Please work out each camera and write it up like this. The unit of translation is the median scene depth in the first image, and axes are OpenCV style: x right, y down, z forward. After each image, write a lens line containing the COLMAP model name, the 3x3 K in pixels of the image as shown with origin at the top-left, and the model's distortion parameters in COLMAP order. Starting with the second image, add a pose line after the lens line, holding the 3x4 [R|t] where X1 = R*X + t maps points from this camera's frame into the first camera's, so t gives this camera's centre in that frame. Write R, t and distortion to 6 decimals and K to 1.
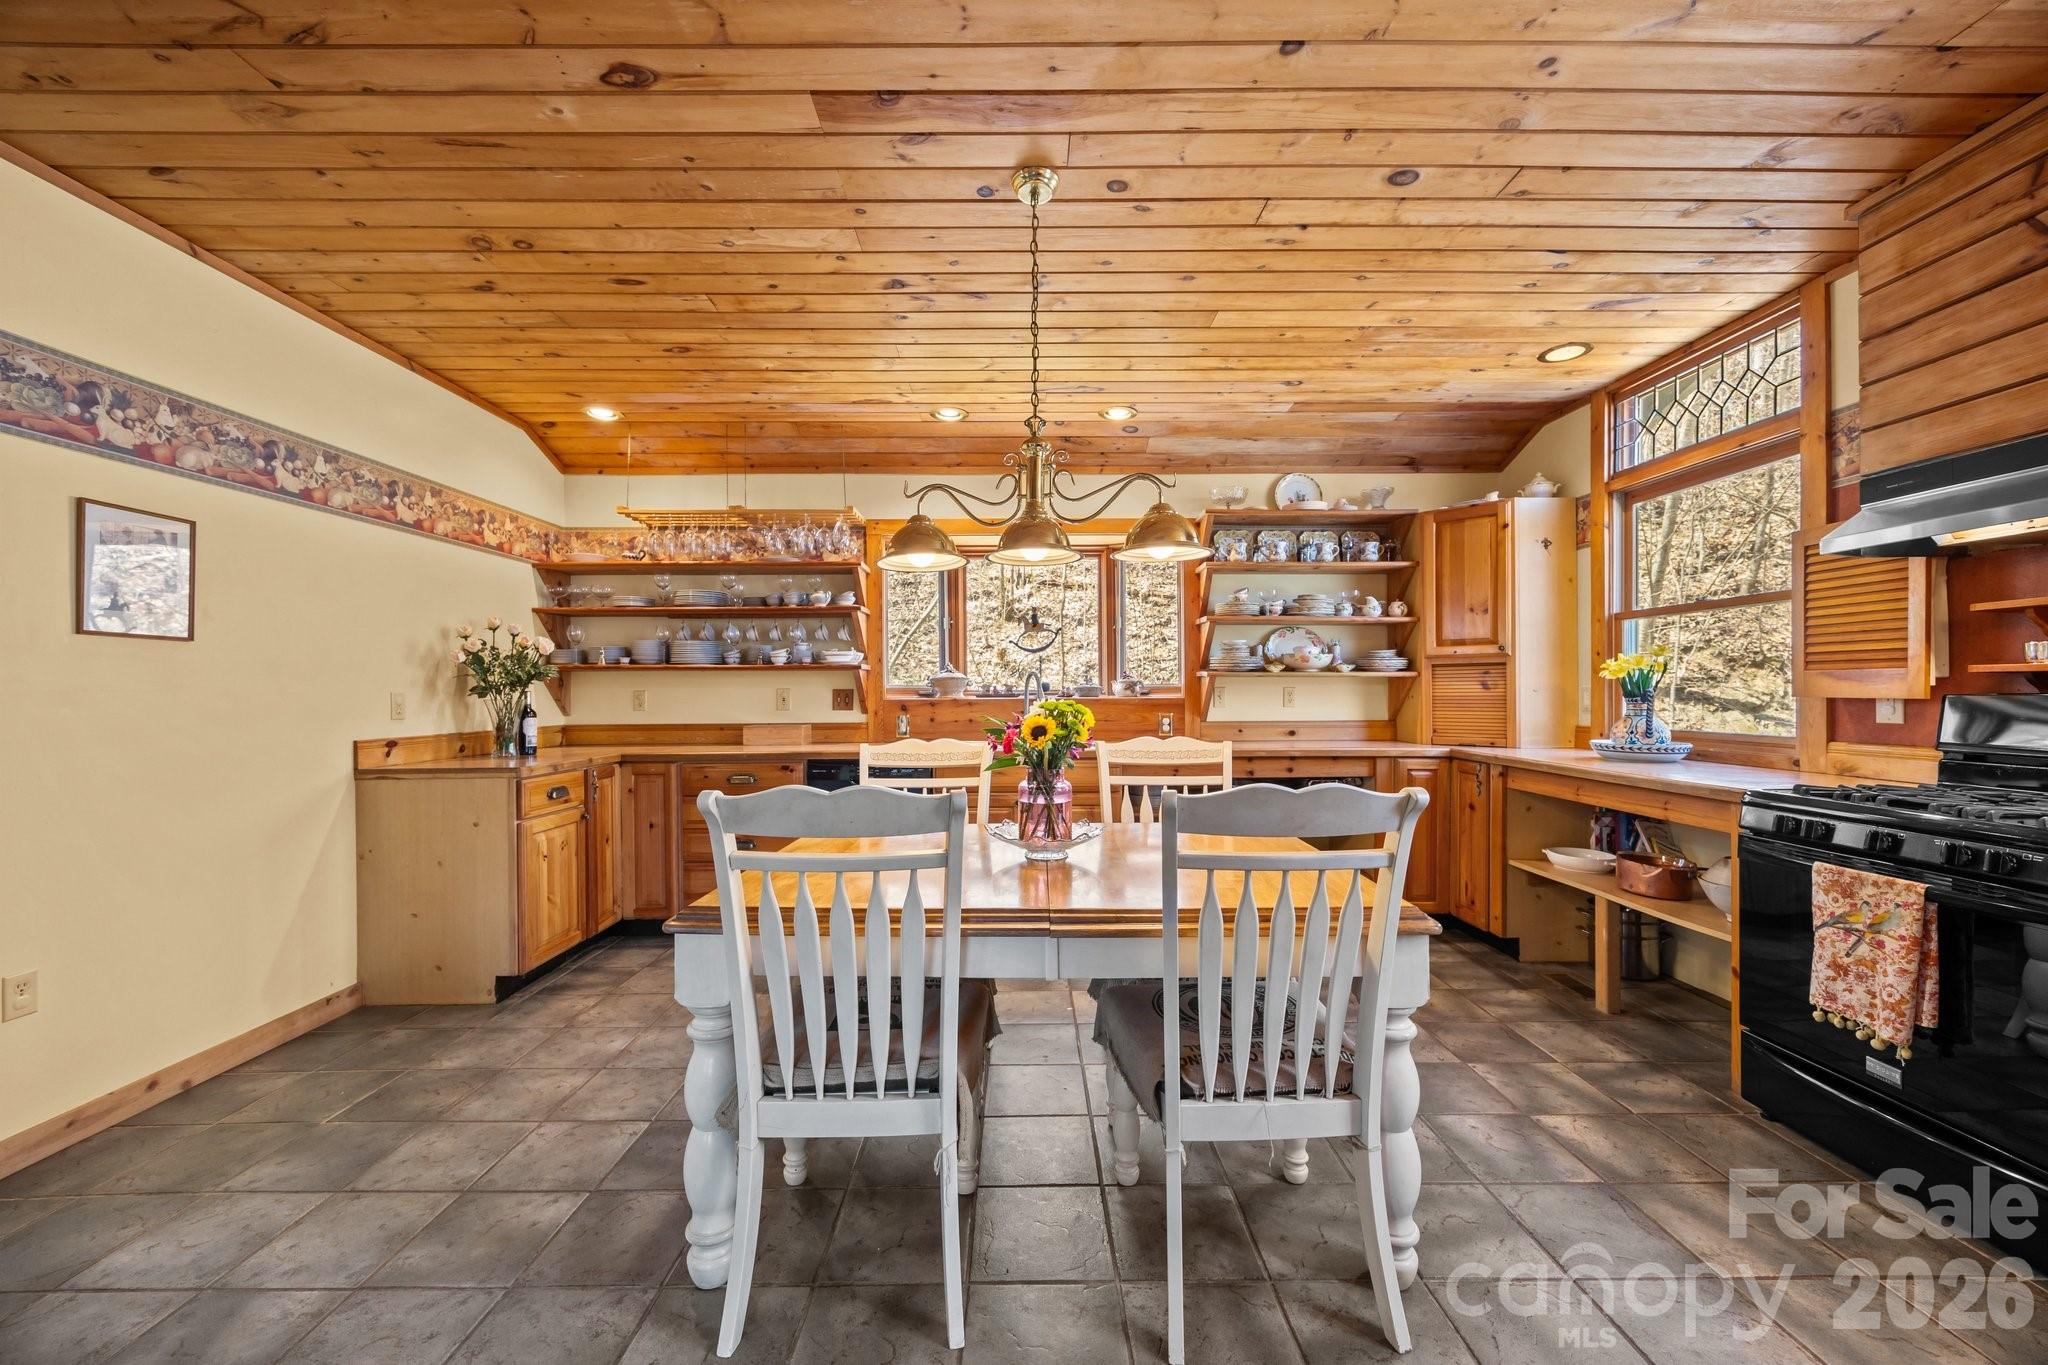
lens RADIAL K [[785.2, 0, 1030.7], [0, 785.2, 693.0], [0, 0, 1]] dist [-0.004934, 0.000644]
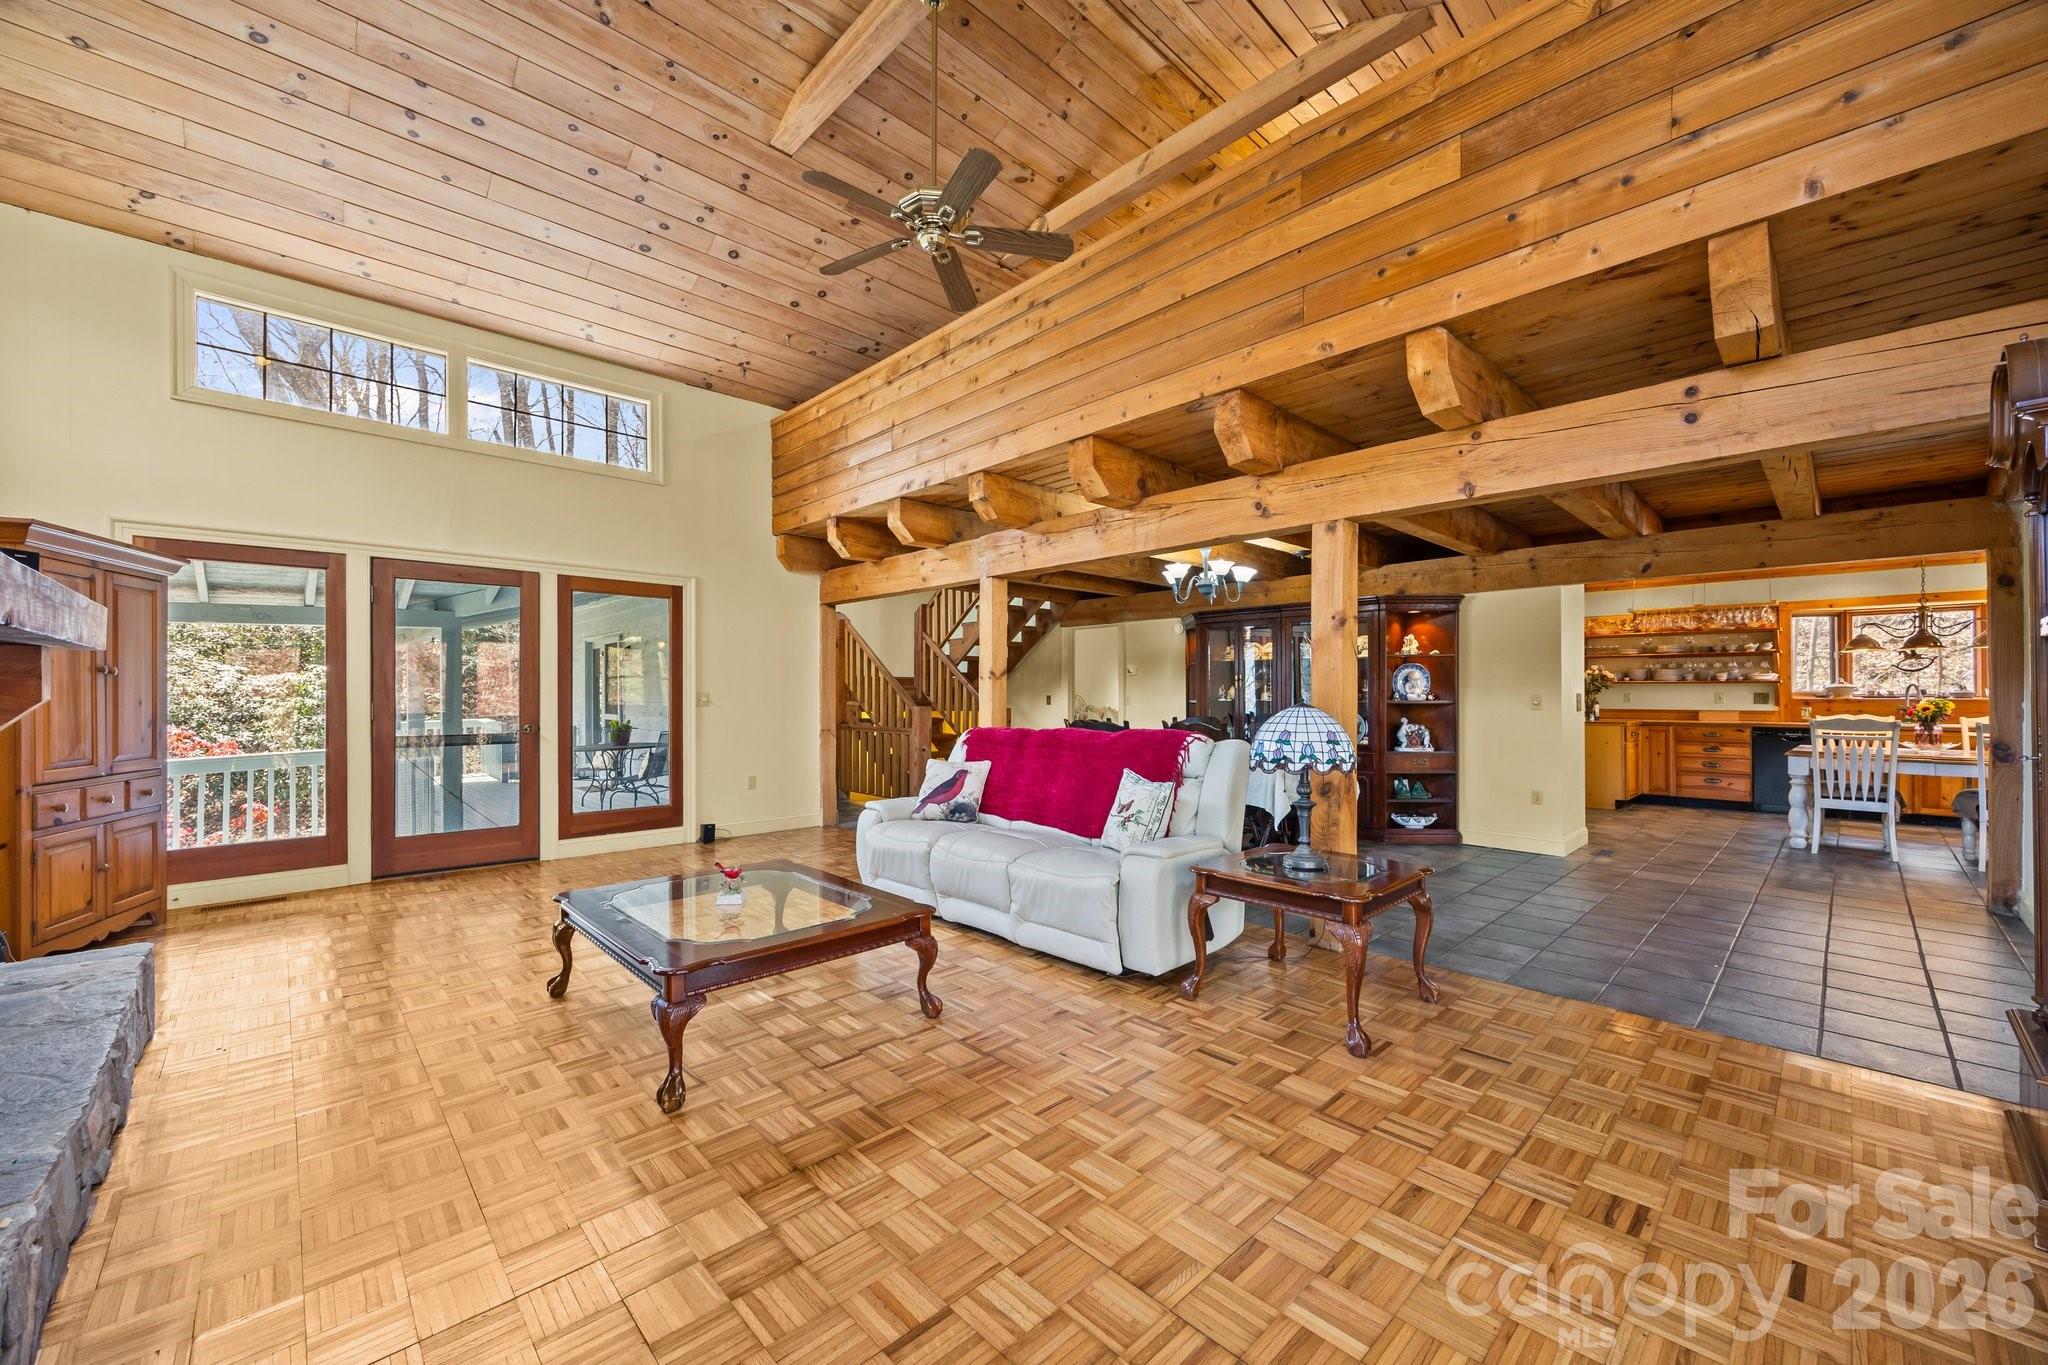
lens RADIAL K [[785.2, 0, 1030.7], [0, 785.2, 693.0], [0, 0, 1]] dist [-0.004934, 0.000644]
pose [[0.681421, 0.006716, -0.731861, -0.064153], [-0.005346, 0.999977, 0.004198, -0.003463], [0.731872, 0.001052, 0.681441, -1.668338]]
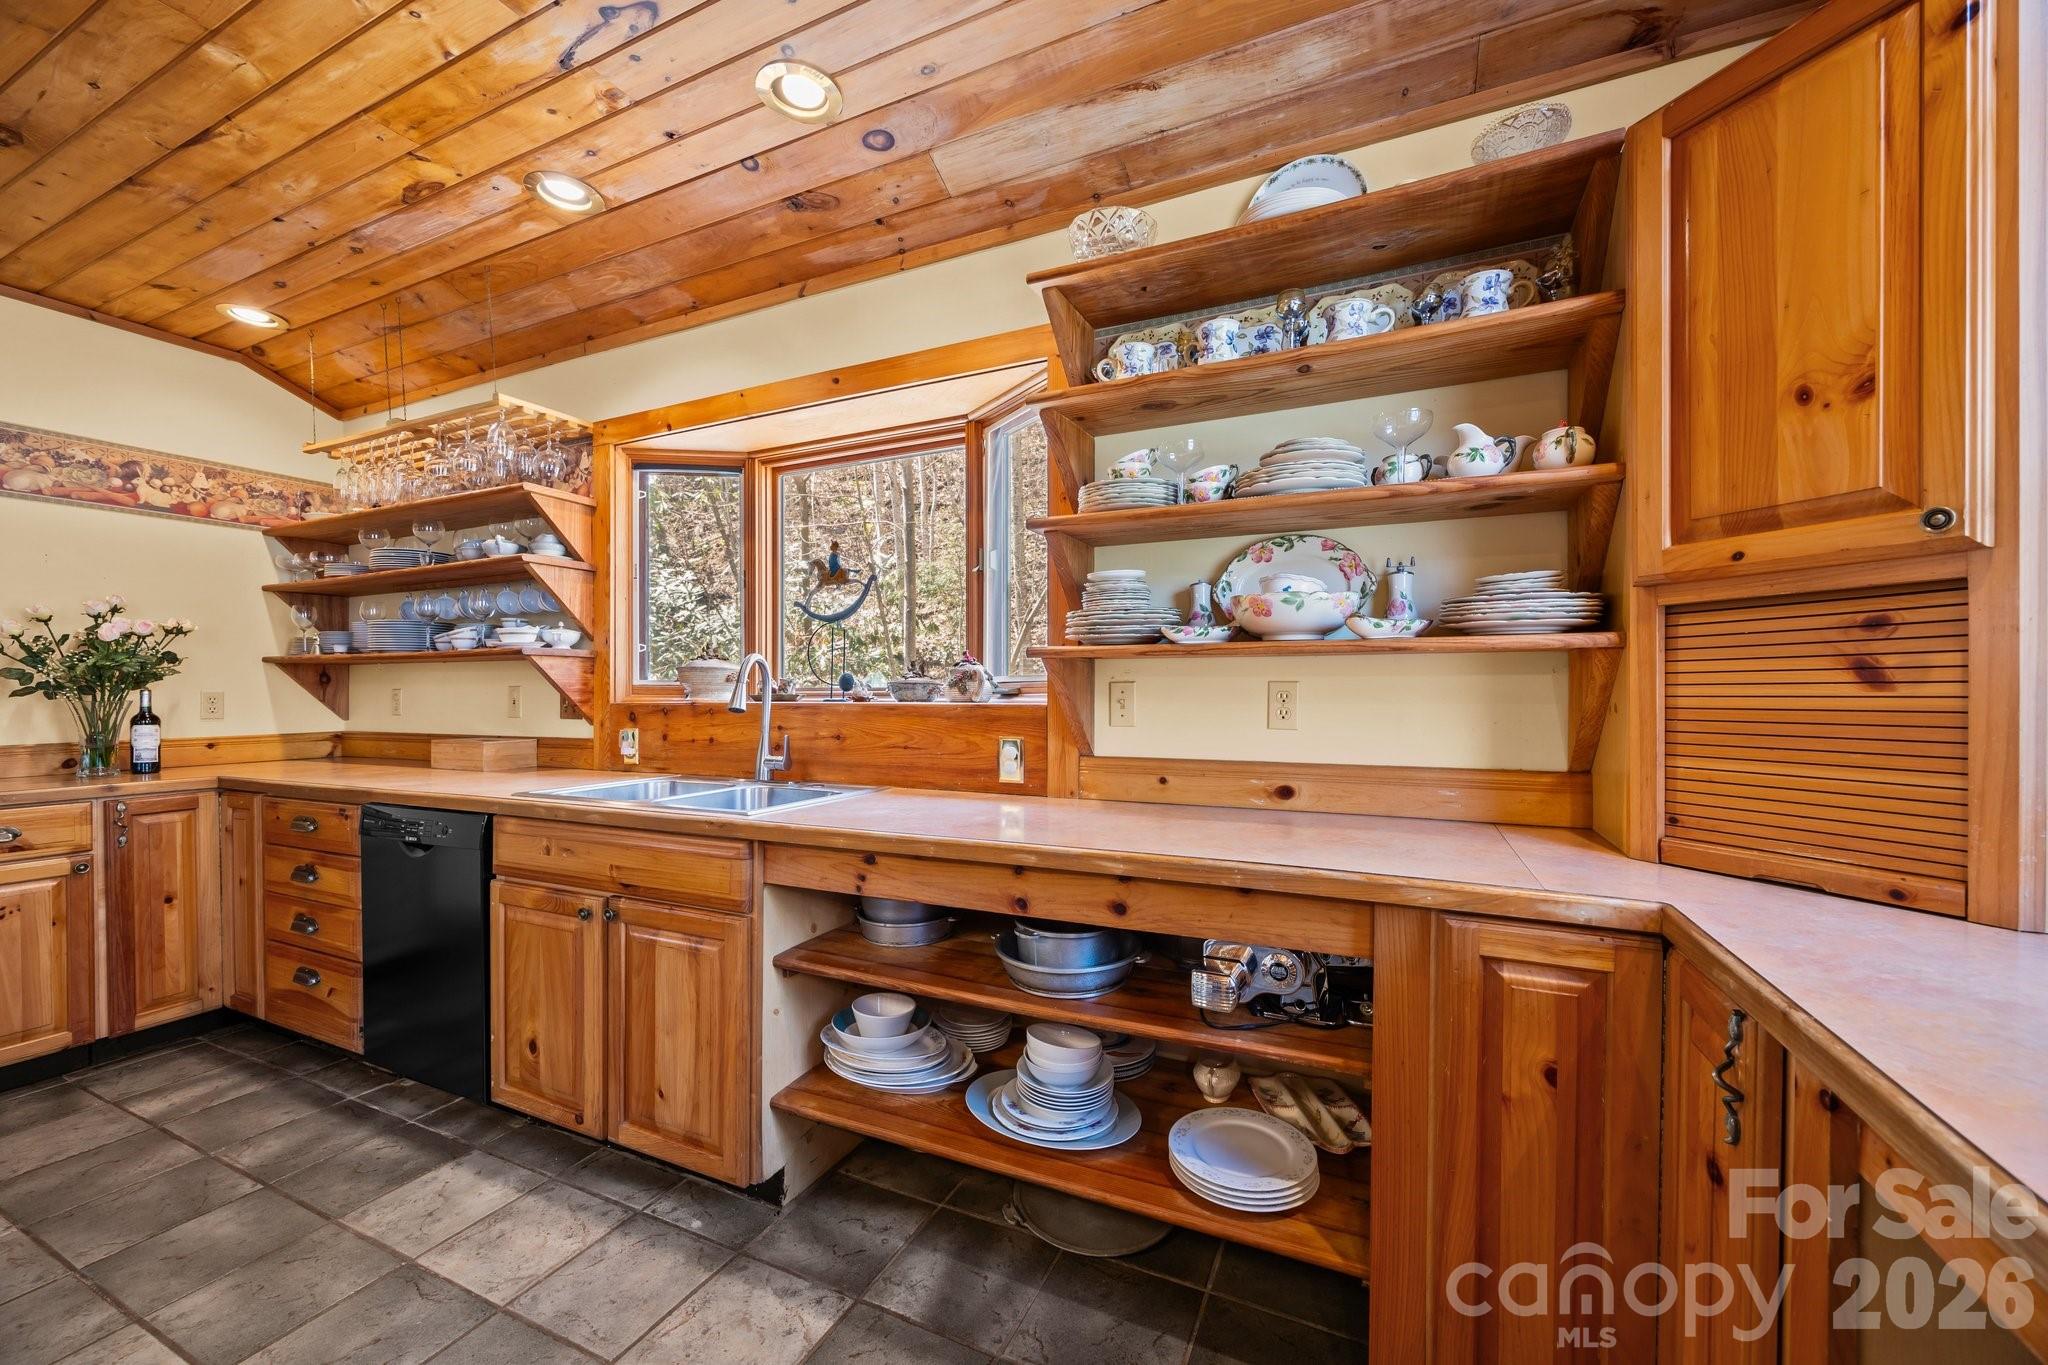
lens RADIAL K [[816.0, 0, 1008.8], [0, 816.0, 707.7], [0, 0, 1]] dist [-0.009522, -0.000019]
pose [[0.898161, 0.010482, -0.439542, 0.414086], [-0.000460, 0.999738, 0.022901, -0.003355], [0.439666, -0.020367, 0.897930, 0.589509]]
